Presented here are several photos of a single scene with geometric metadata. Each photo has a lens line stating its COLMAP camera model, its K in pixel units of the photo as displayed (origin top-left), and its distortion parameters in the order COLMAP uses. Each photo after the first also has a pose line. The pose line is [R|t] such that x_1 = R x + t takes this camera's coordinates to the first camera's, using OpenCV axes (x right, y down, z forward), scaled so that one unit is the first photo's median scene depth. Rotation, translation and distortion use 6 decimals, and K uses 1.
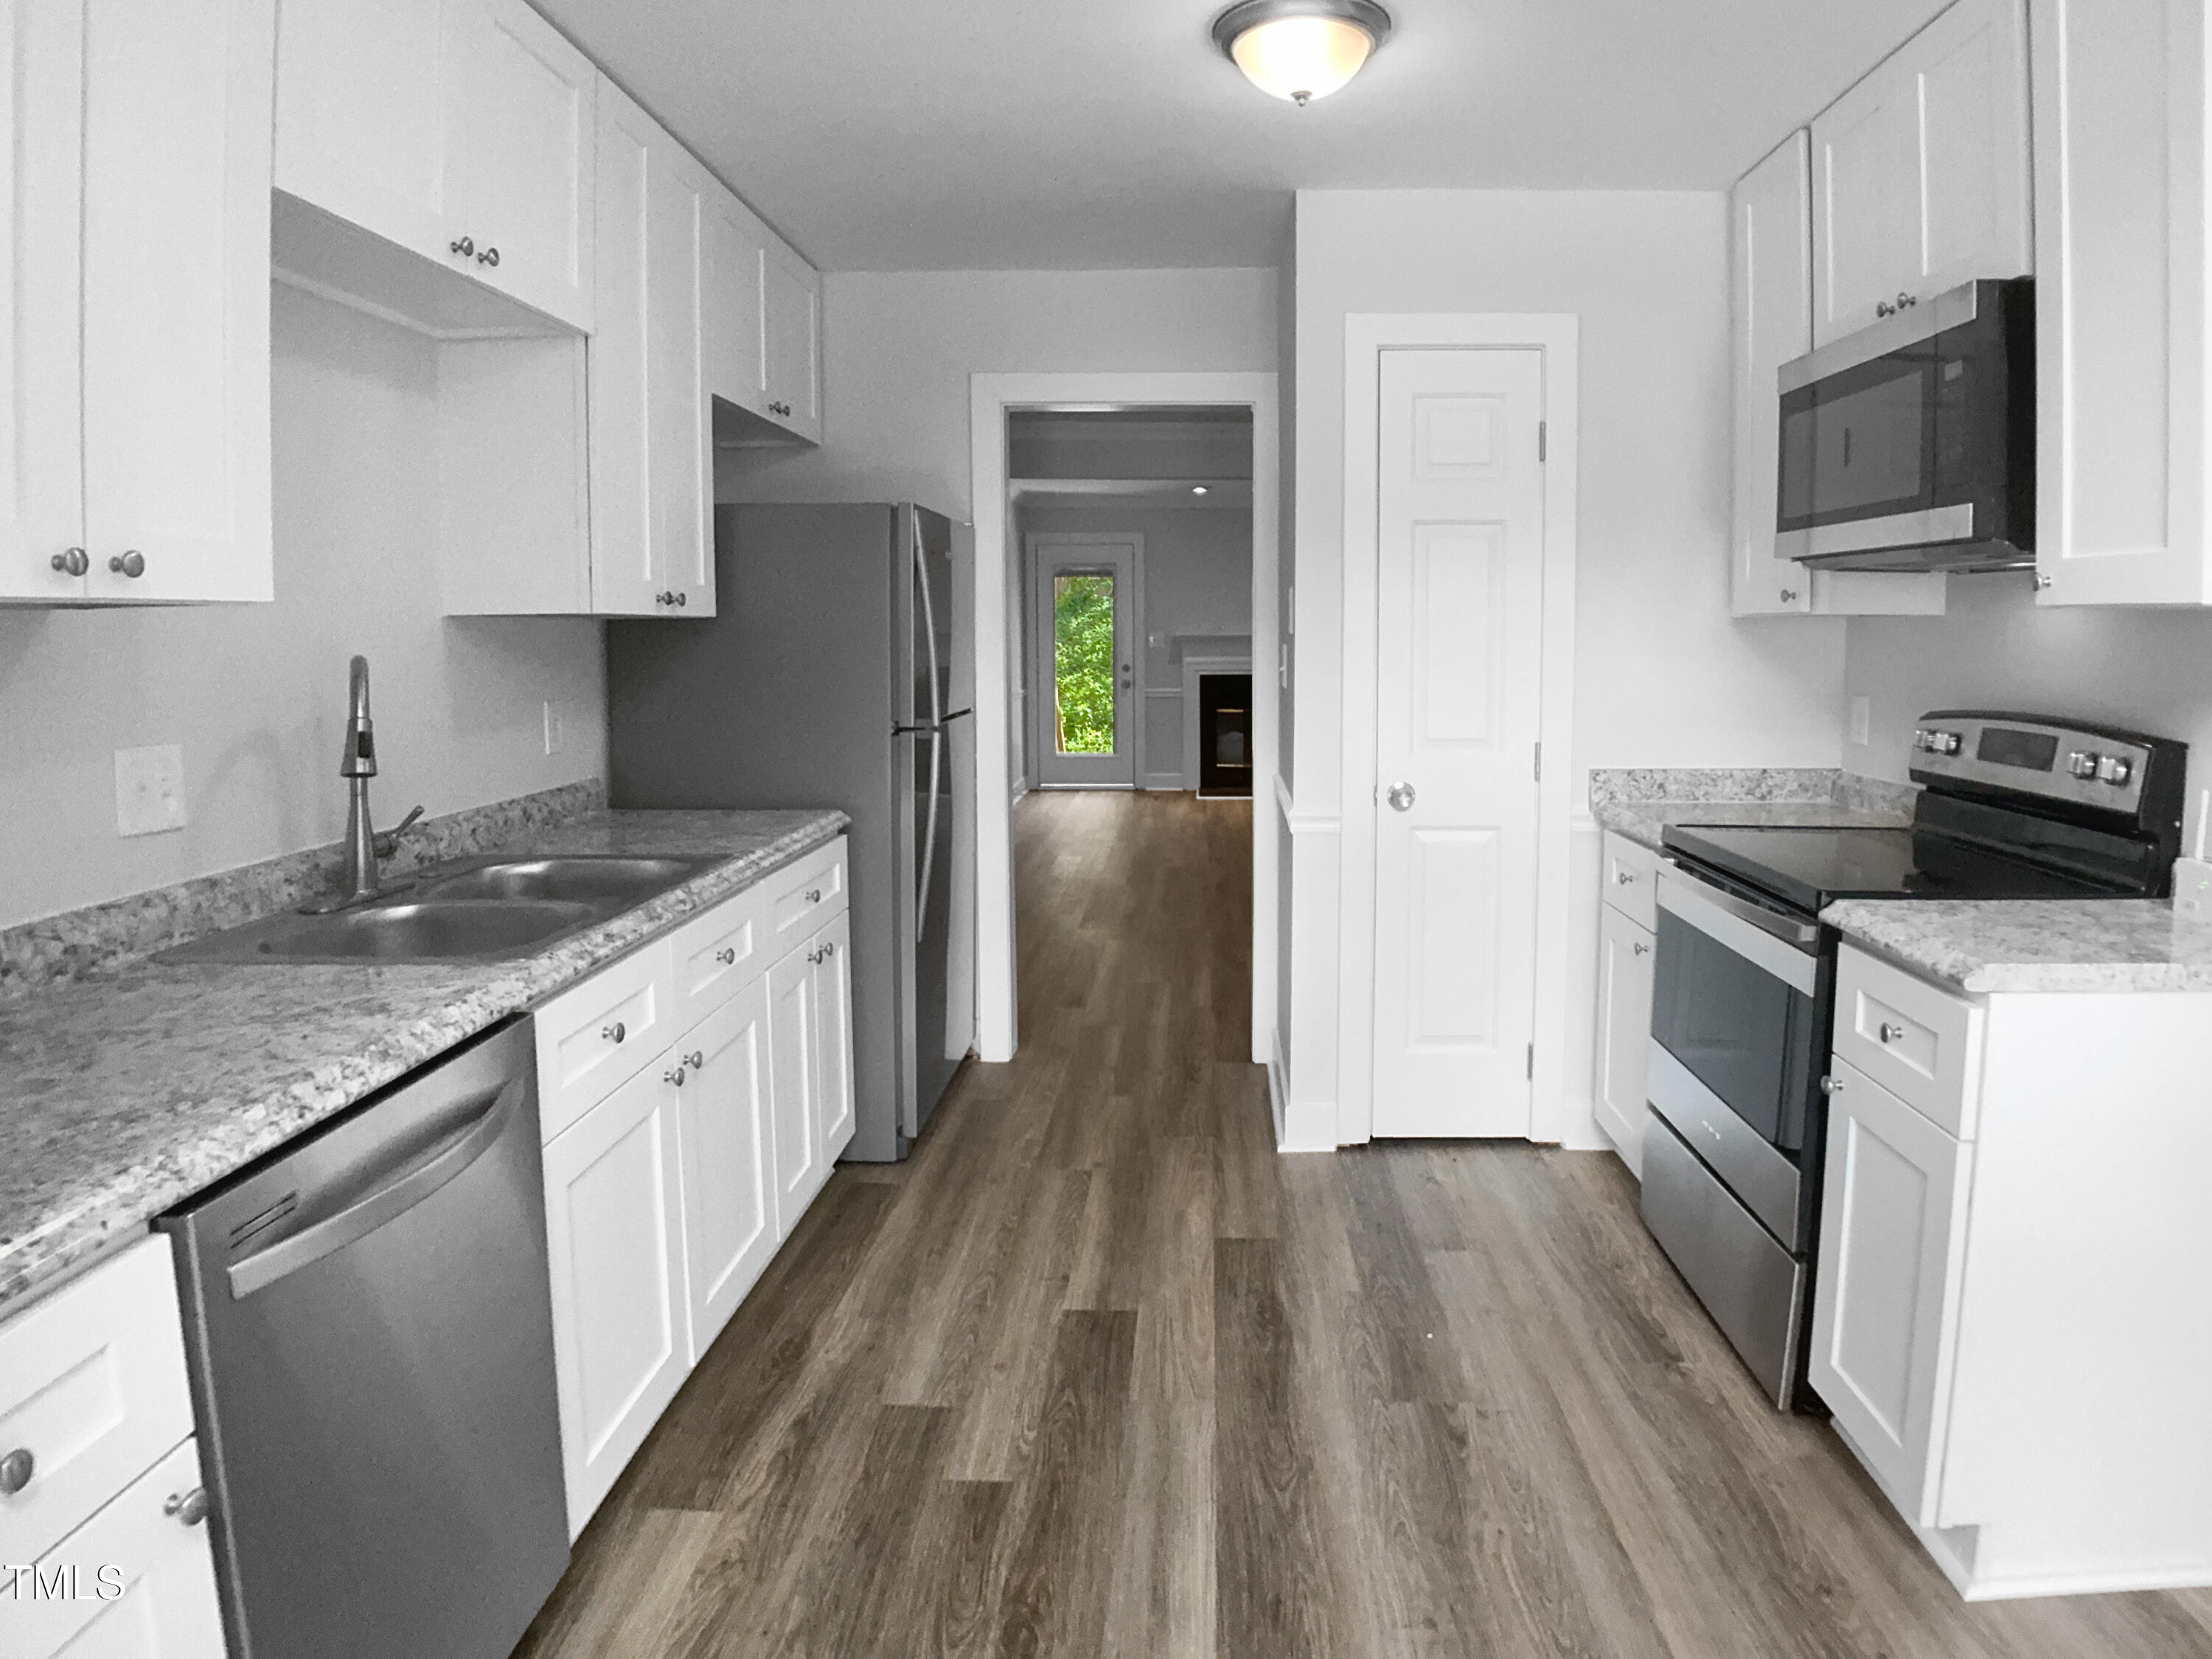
lens RADIAL K [[1365.8, 0, 1153.6], [0, 1365.8, 740.7], [0, 0, 1]] dist [-0.069362, -0.003421]
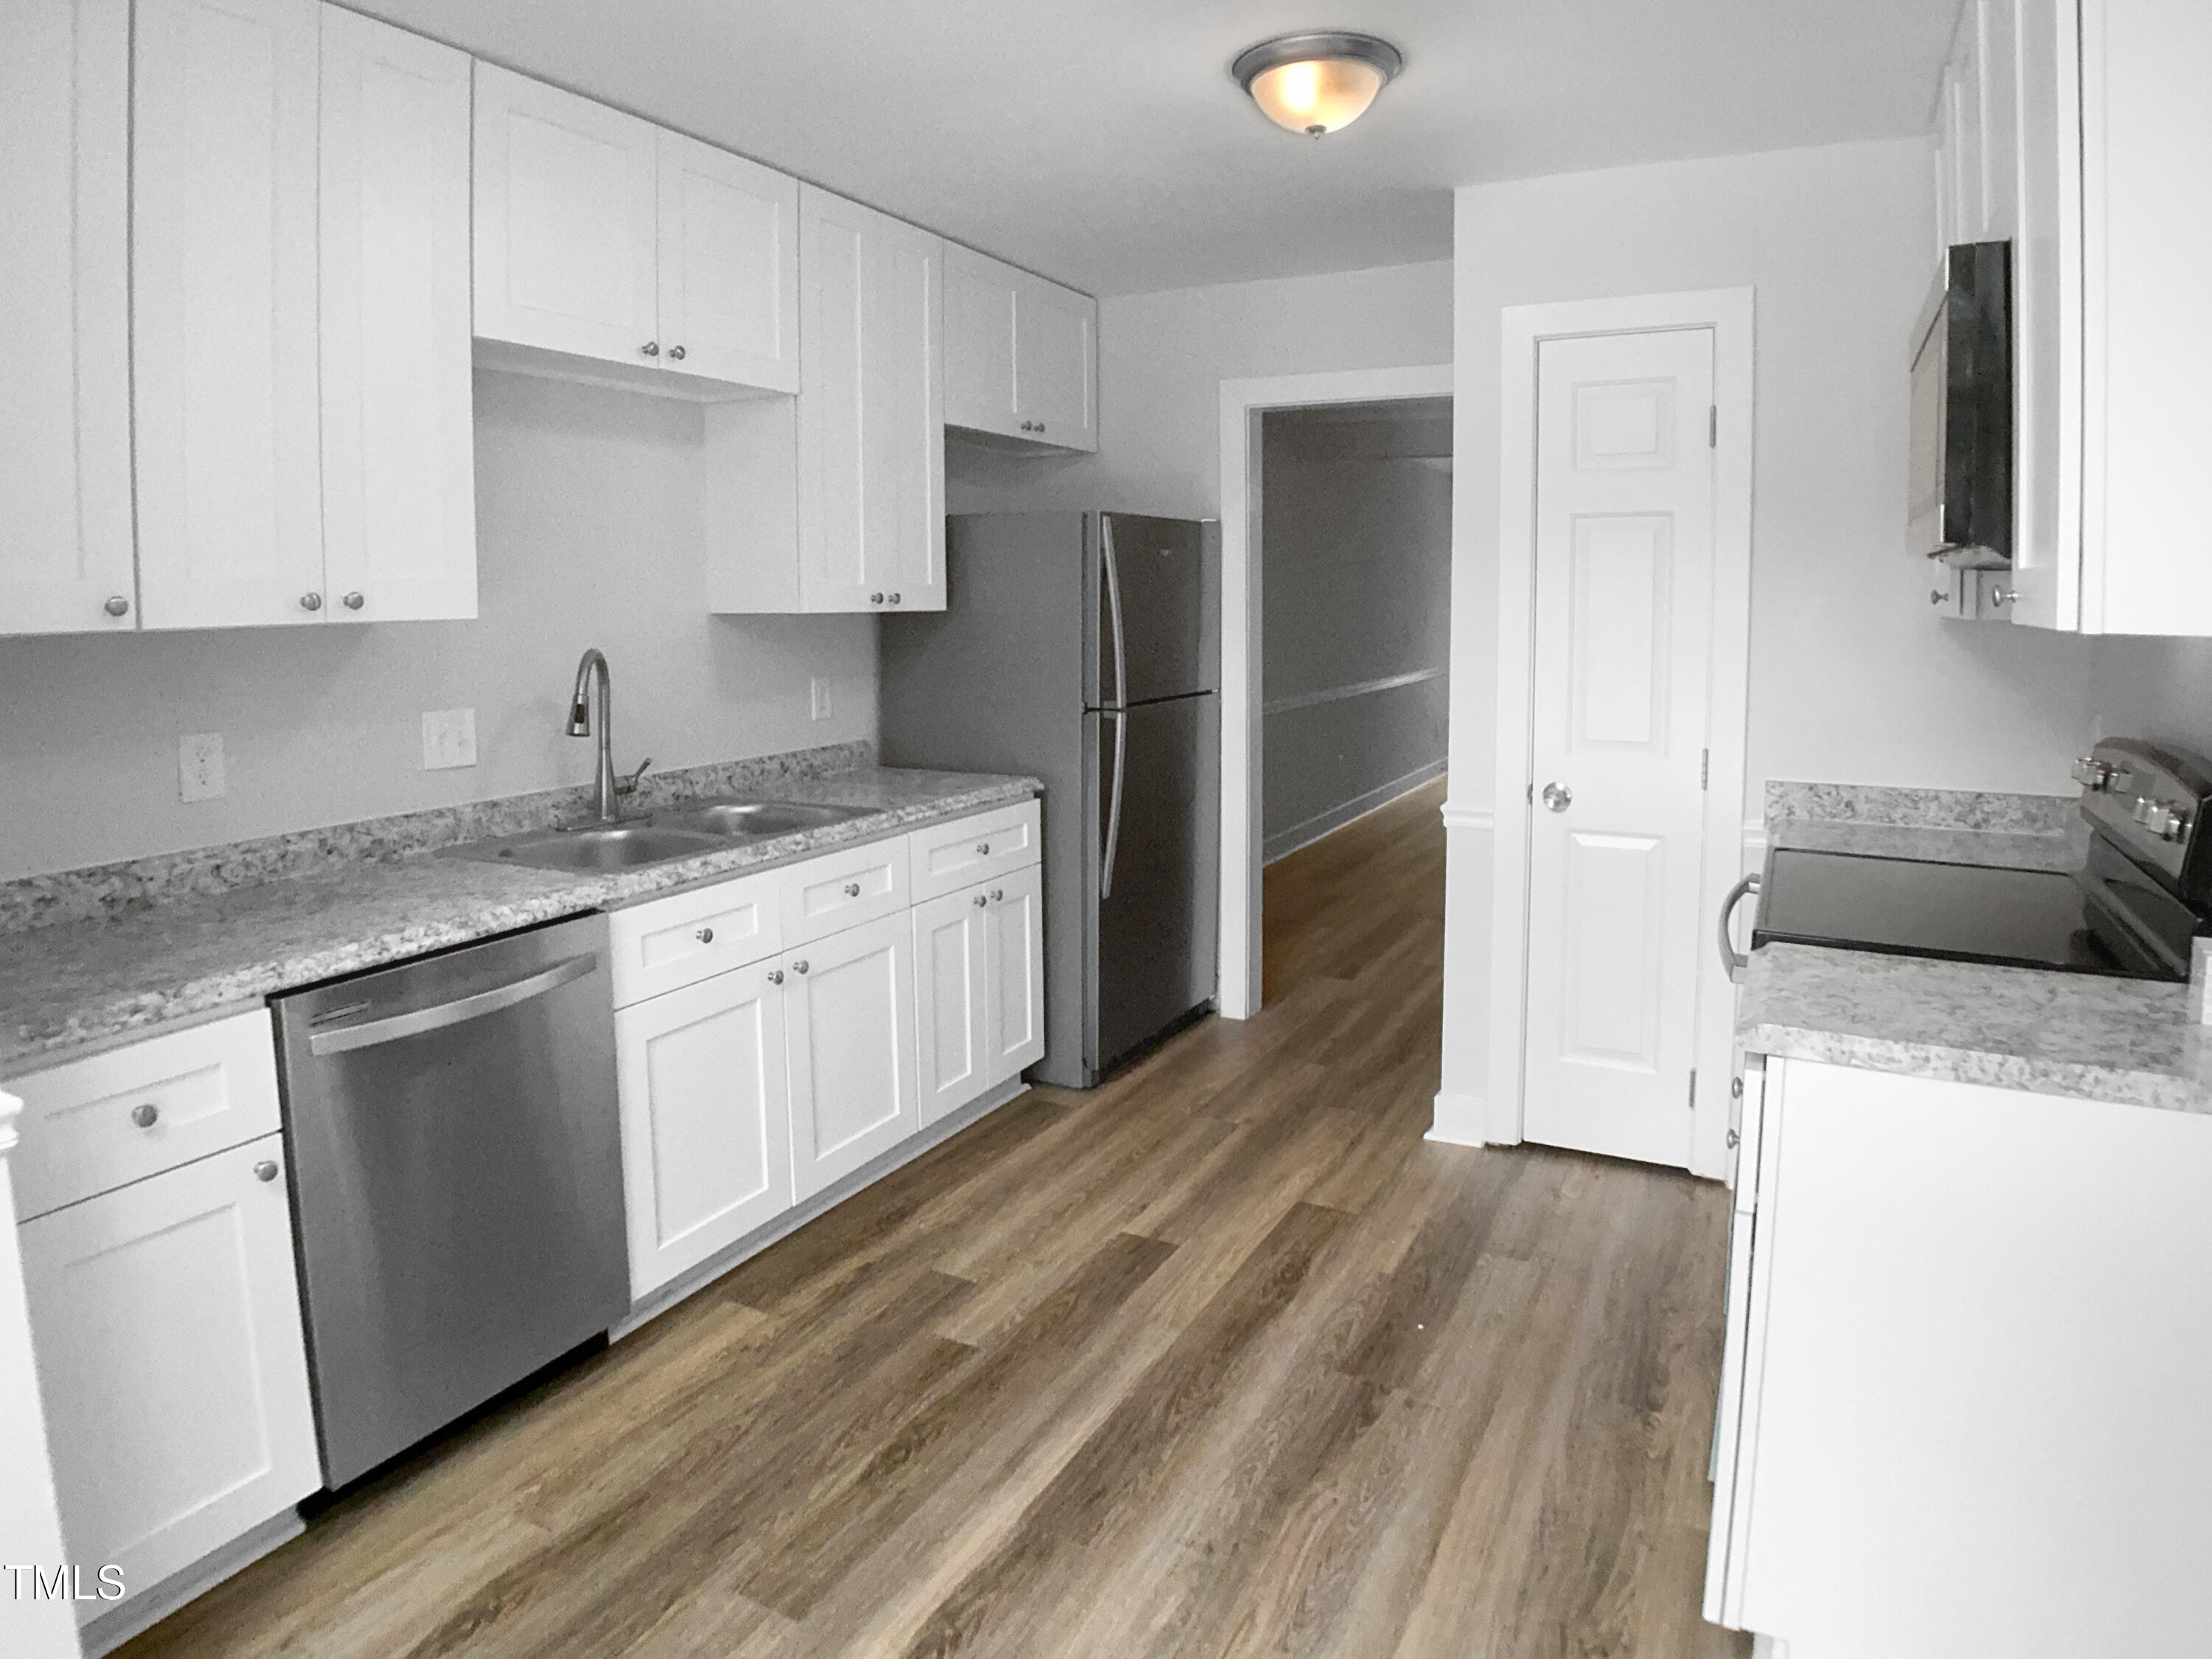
lens RADIAL K [[1371.1, 0, 1072.2], [0, 1371.1, 717.0], [0, 0, 1]] dist [-0.063988, -0.012717]
pose [[0.888510, 0.039657, -0.457141, 0.421144], [-0.034246, 0.999211, 0.020121, -0.032090], [0.457578, -0.002223, 0.889167, -0.031932]]
